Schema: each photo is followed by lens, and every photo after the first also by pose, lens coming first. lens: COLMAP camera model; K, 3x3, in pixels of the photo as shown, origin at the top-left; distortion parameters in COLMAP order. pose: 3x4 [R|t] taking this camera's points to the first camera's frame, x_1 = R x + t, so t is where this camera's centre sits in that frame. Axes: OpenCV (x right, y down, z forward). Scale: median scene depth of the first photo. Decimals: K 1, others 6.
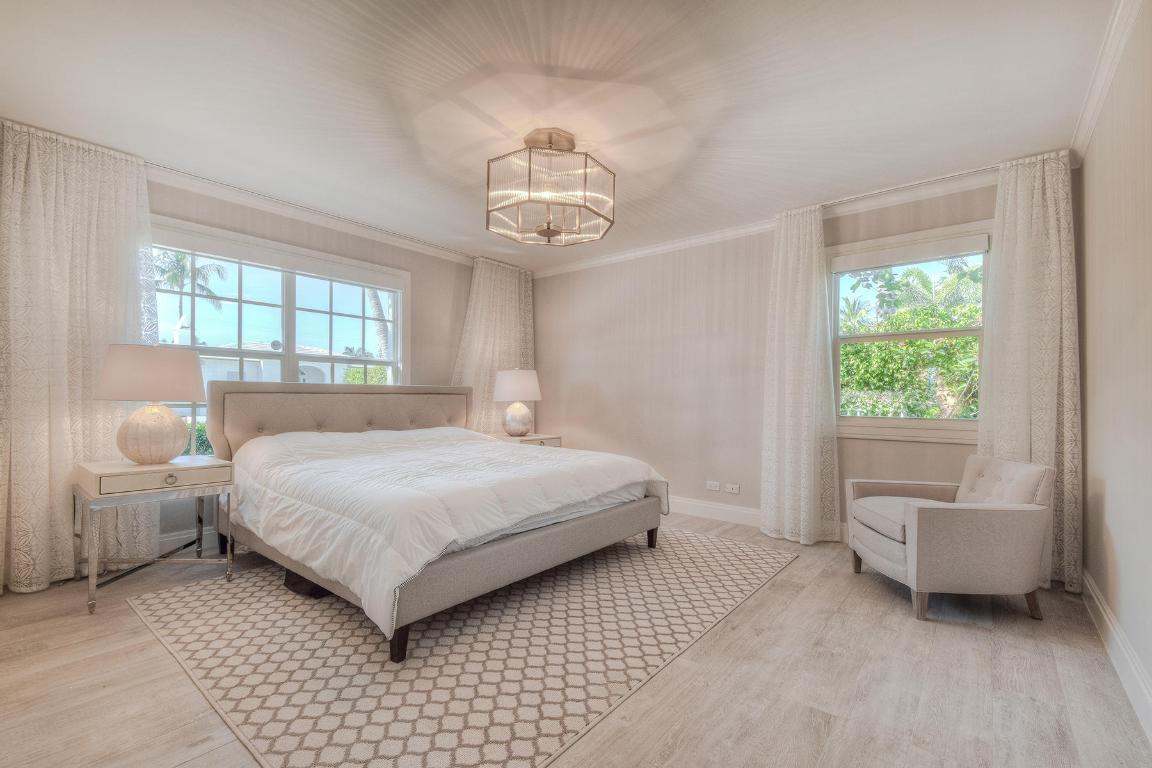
lens RADIAL K [[511.0, 0, 576.4], [0, 511.0, 387.6], [0, 0, 1]] dist [0.015230, -0.003528]
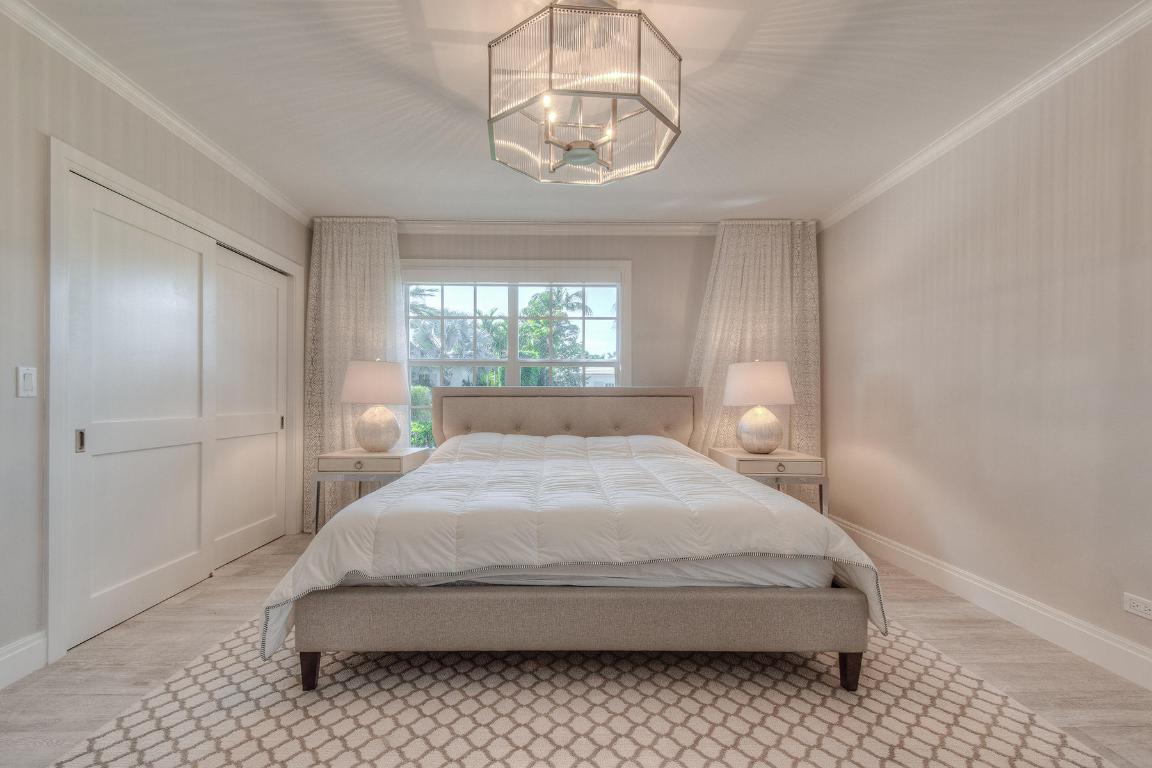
lens RADIAL K [[511.0, 0, 572.0], [0, 511.0, 393.0], [0, 0, 1]] dist [0.015230, -0.003528]
pose [[0.626607, -0.017605, -0.779136, 0.381532], [0.015831, 0.999826, -0.009859, 0.015927], [0.779174, -0.006157, 0.626777, 0.460238]]
